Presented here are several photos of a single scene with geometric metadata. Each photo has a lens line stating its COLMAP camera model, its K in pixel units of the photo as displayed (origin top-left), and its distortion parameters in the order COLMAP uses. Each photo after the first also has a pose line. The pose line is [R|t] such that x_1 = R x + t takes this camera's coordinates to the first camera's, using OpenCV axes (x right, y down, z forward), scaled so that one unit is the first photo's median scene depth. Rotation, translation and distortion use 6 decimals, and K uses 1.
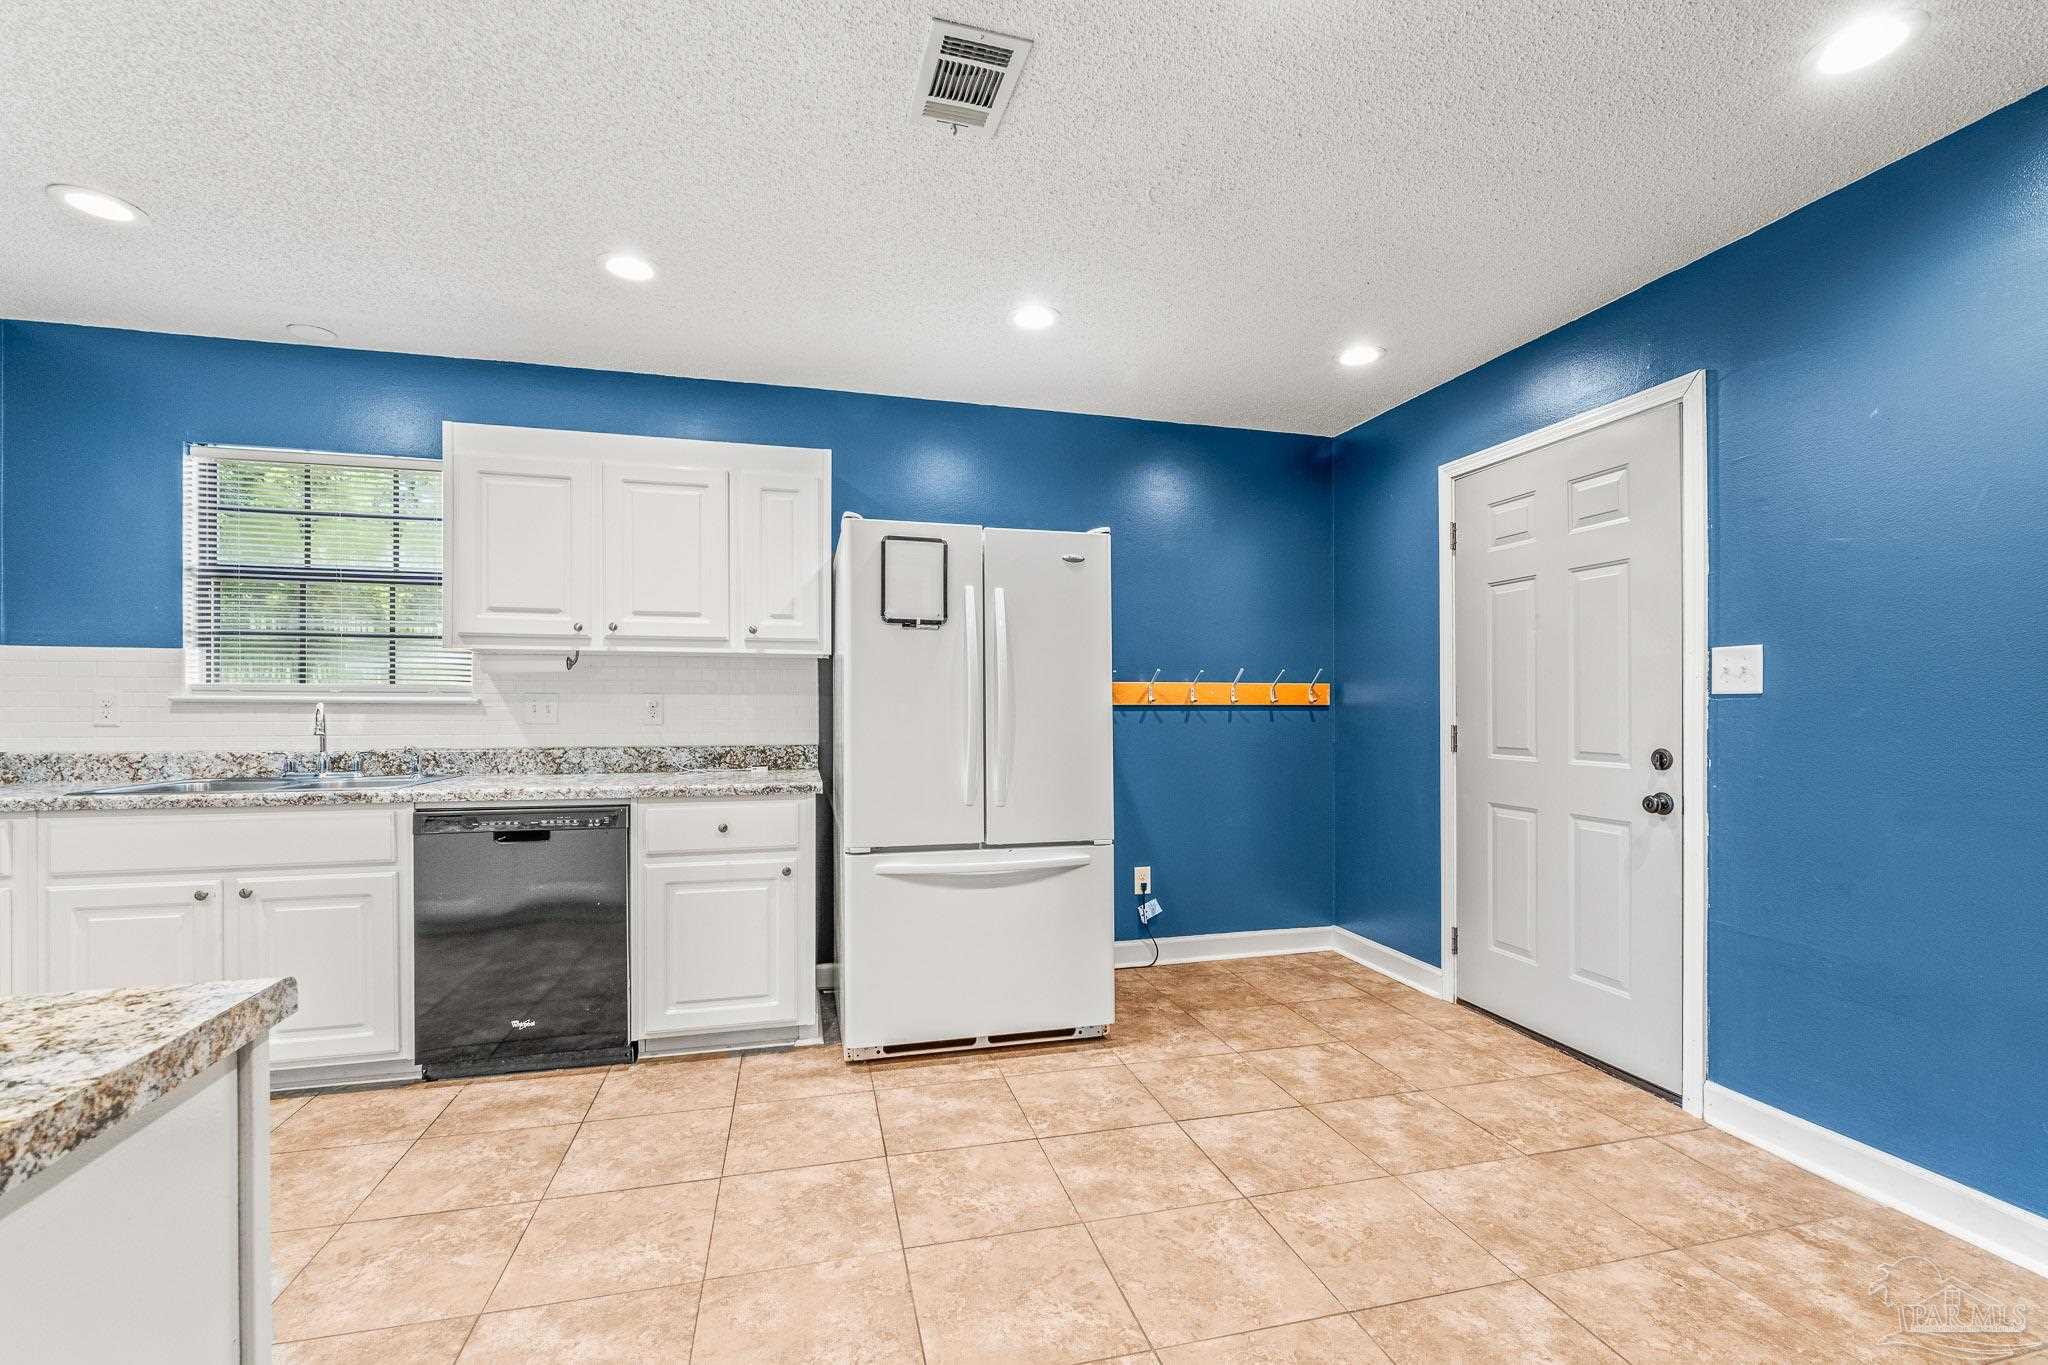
lens RADIAL K [[869.6, 0, 1025.8], [0, 869.6, 701.5], [0, 0, 1]] dist [-0.006485, -0.000810]
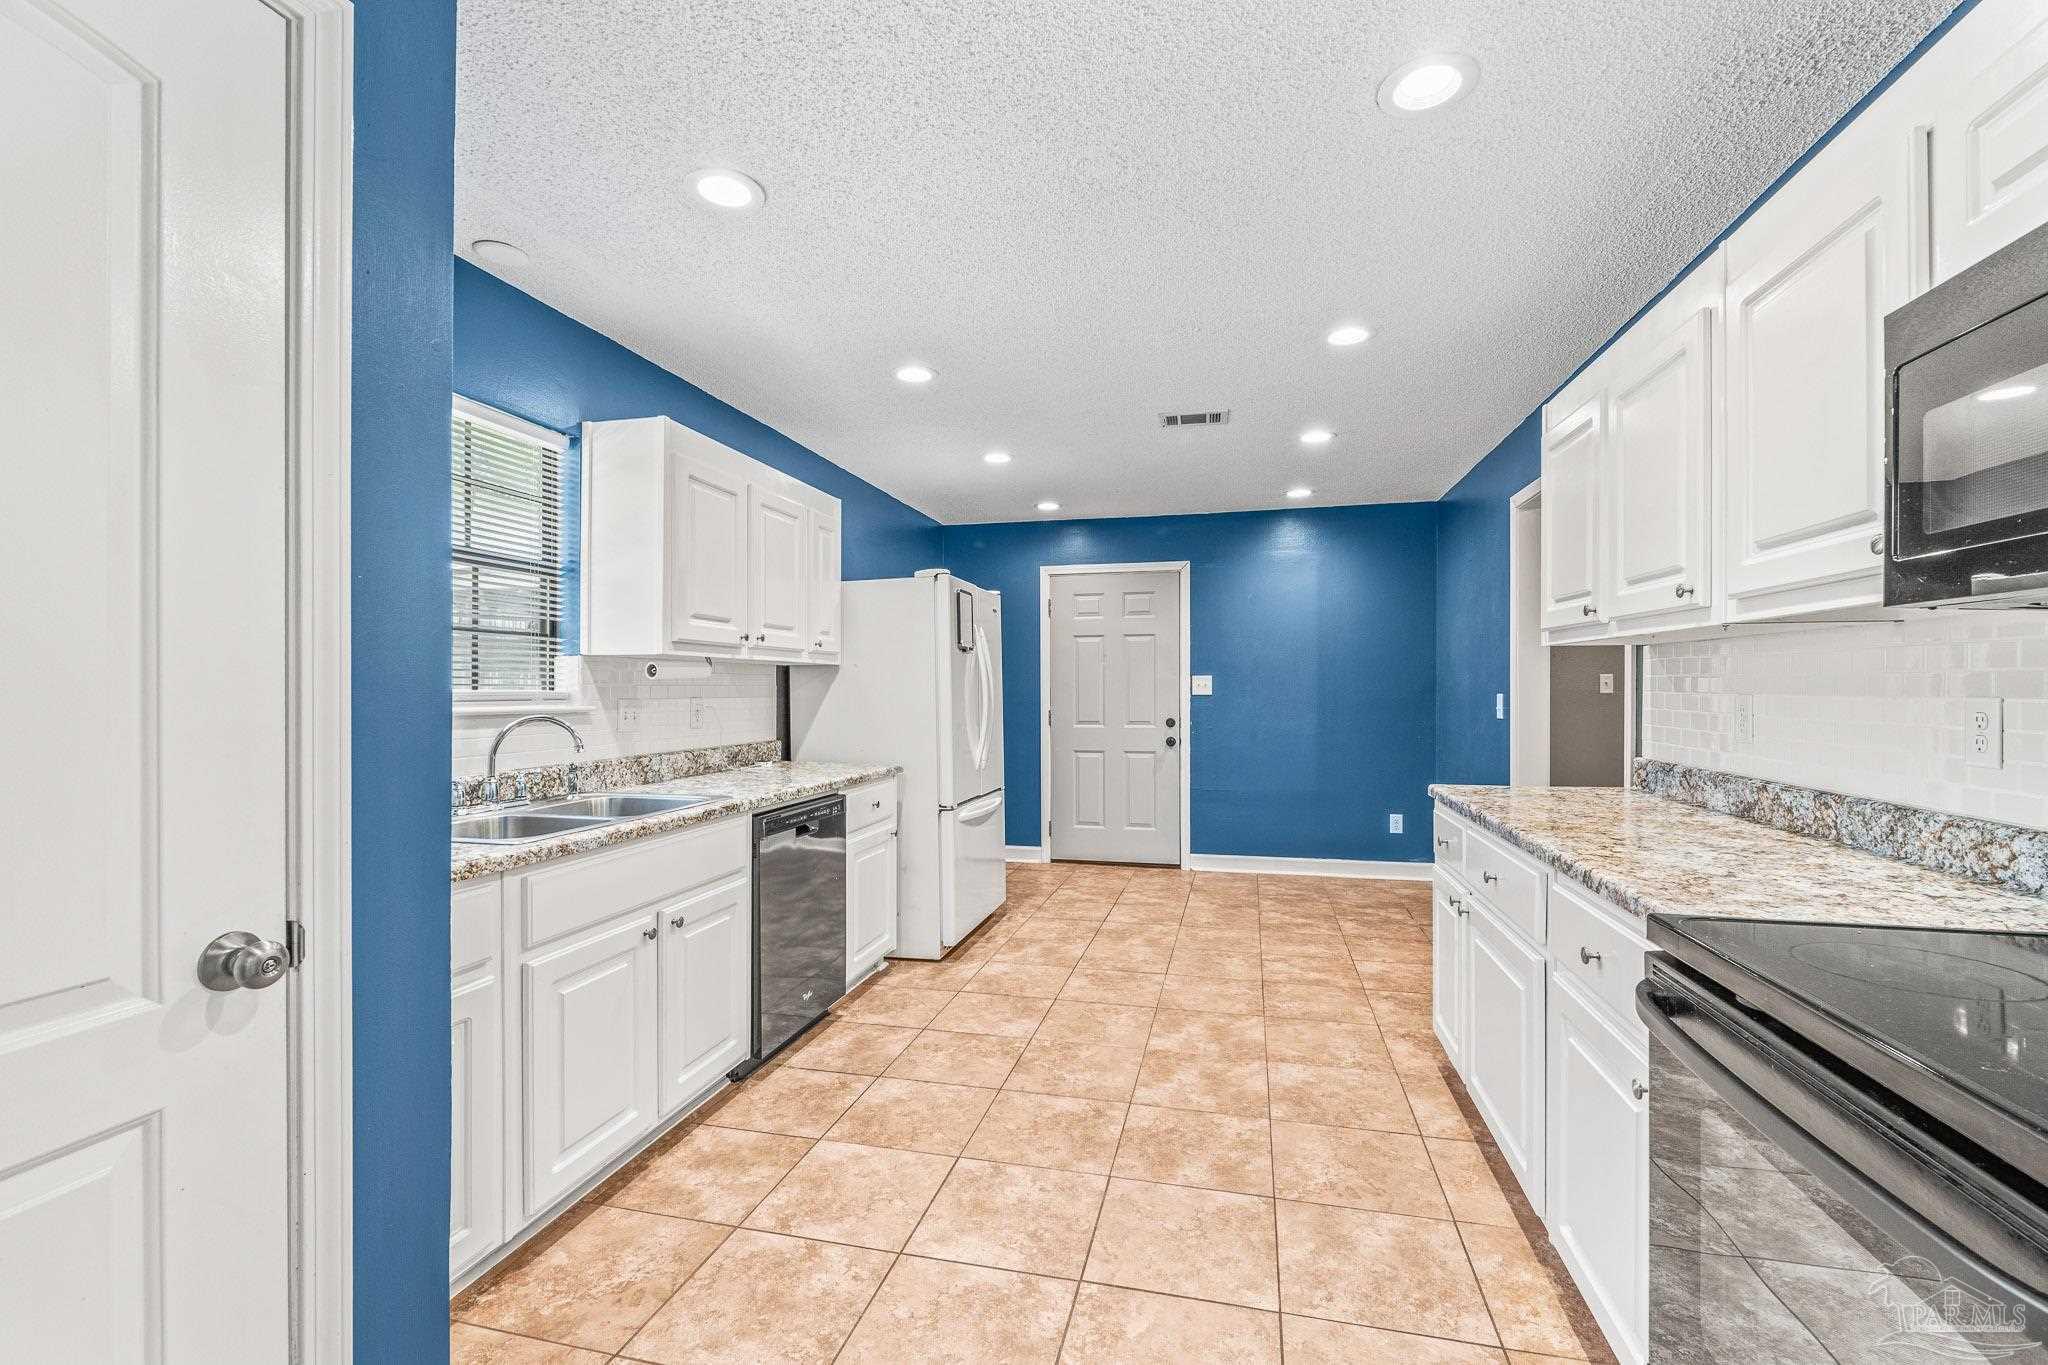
lens RADIAL K [[869.6, 0, 1017.9], [0, 869.6, 683.8], [0, 0, 1]] dist [-0.006485, -0.000810]
pose [[0.487331, 0.003092, 0.873212, -1.351753], [-0.000338, 0.999994, -0.003352, -0.026460], [-0.873217, 0.001338, 0.487329, 0.201122]]
